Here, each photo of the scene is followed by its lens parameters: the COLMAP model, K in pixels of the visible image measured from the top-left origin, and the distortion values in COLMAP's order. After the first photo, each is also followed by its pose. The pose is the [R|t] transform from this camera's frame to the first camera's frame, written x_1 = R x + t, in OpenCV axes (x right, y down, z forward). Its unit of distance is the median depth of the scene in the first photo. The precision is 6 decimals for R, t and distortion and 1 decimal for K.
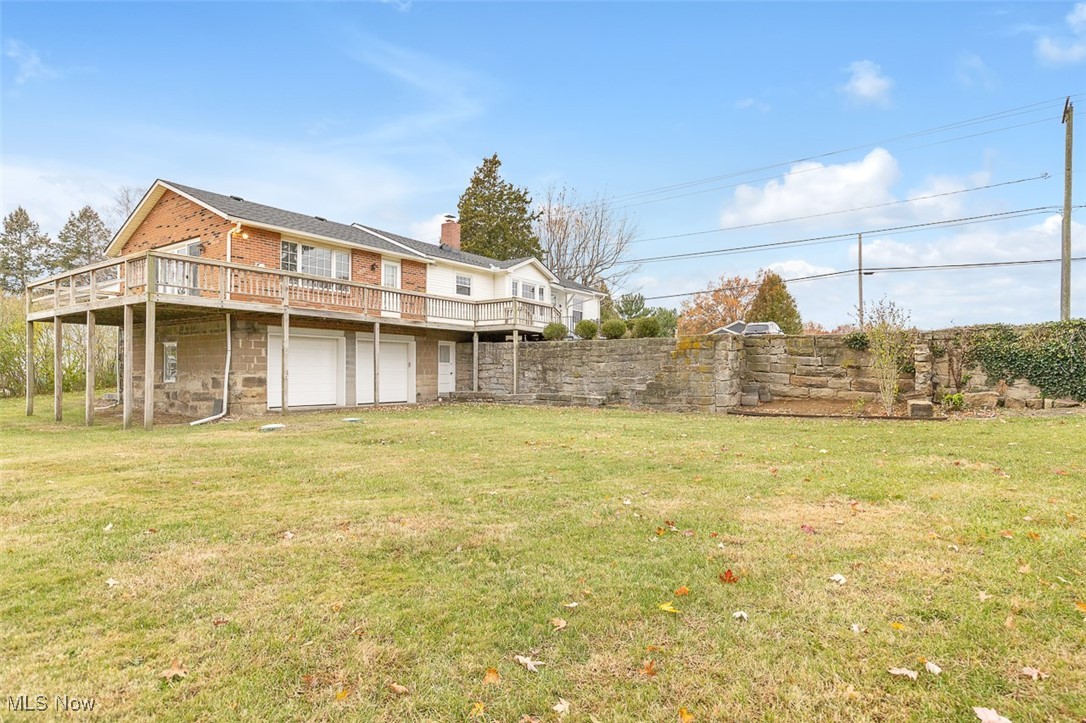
lens RADIAL K [[605.6, 0, 544.6], [0, 605.6, 367.5], [0, 0, 1]] dist [0.002142, 0.000282]
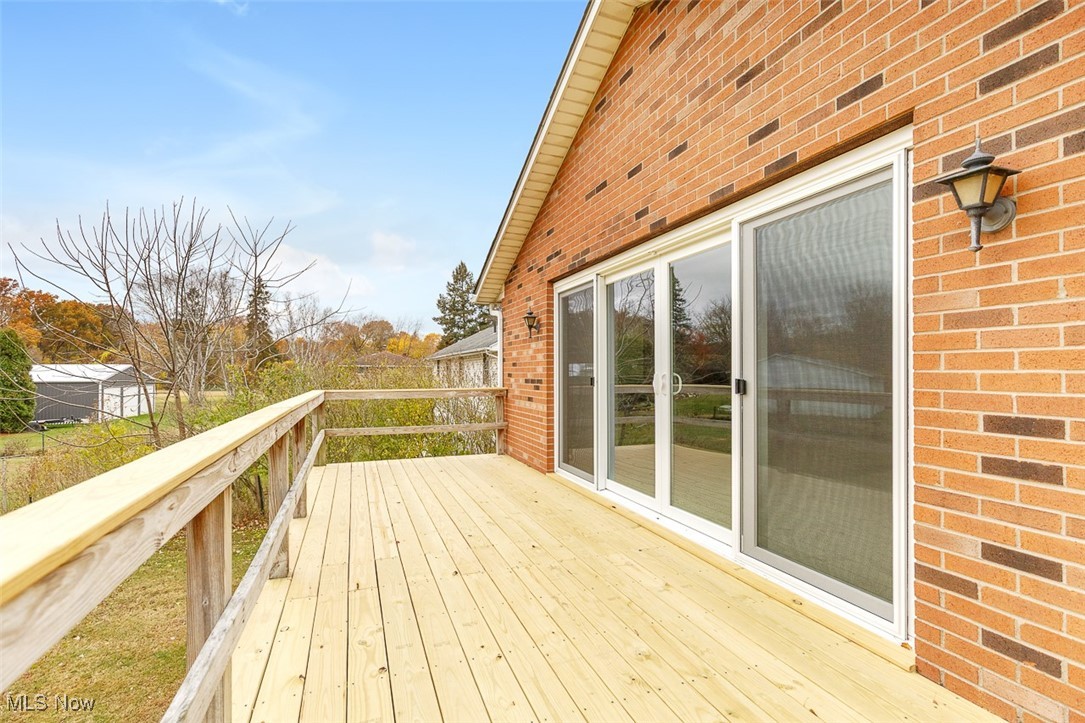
lens RADIAL K [[500.9, 0, 541.2], [0, 500.9, 366.4], [0, 0, 1]] dist [0.000386, 0.000003]
pose [[0.832712, -0.012482, -0.553566, -0.139050], [0.014530, 0.999894, -0.000689, -0.039141], [0.553516, -0.007469, 0.832805, 0.207434]]
